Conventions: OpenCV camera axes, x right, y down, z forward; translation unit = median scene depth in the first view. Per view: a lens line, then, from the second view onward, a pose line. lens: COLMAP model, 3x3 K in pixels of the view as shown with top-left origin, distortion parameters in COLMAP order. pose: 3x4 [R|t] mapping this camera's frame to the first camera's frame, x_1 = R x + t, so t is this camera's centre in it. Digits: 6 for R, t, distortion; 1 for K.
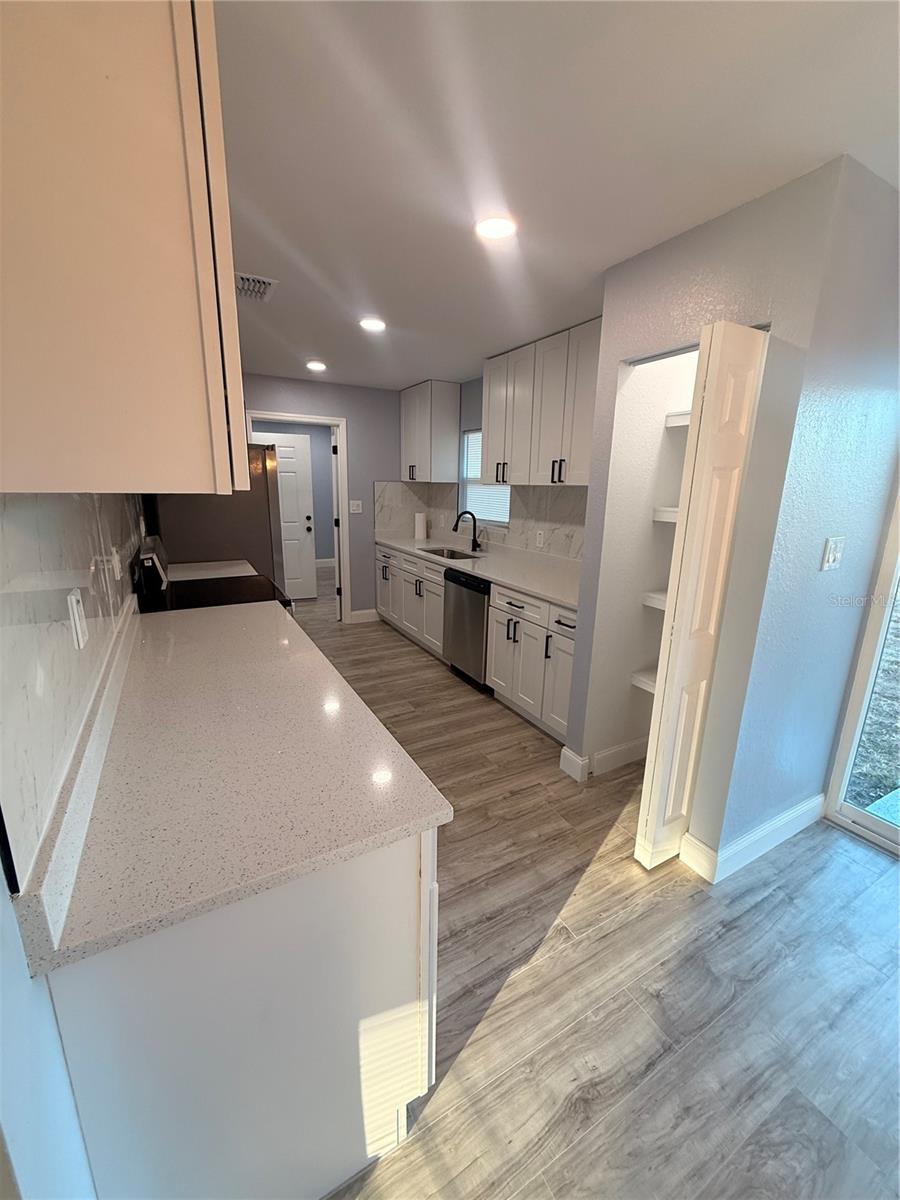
lens RADIAL K [[476.8, 0, 447.6], [0, 476.8, 597.5], [0, 0, 1]] dist [0.000303, 0.000487]
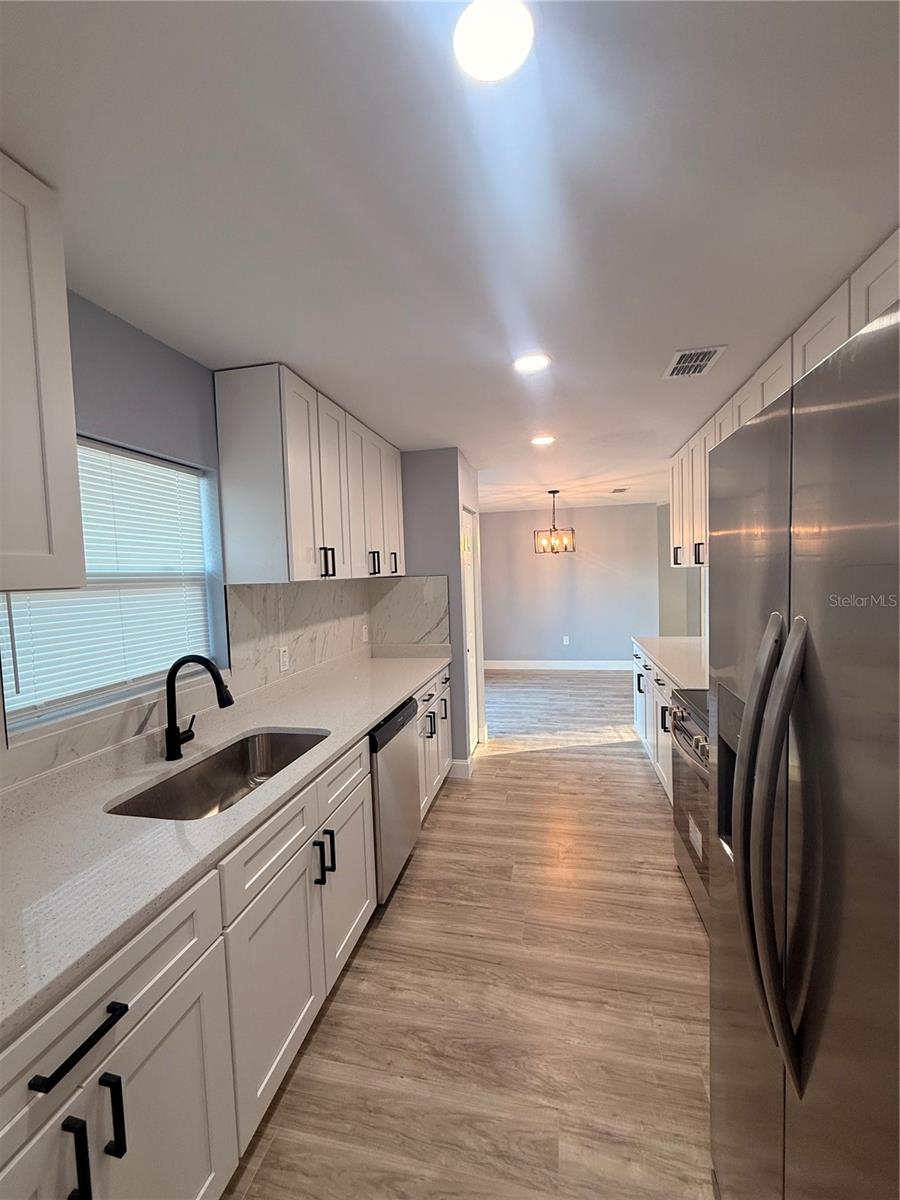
lens RADIAL K [[476.8, 0, 451.4], [0, 476.8, 598.8], [0, 0, 1]] dist [0.000303, 0.000487]
pose [[-0.747037, -0.029123, 0.664144, -0.602643], [0.175691, 0.954870, 0.239491, -0.455461], [-0.641146, 0.295593, -0.708206, 1.831509]]
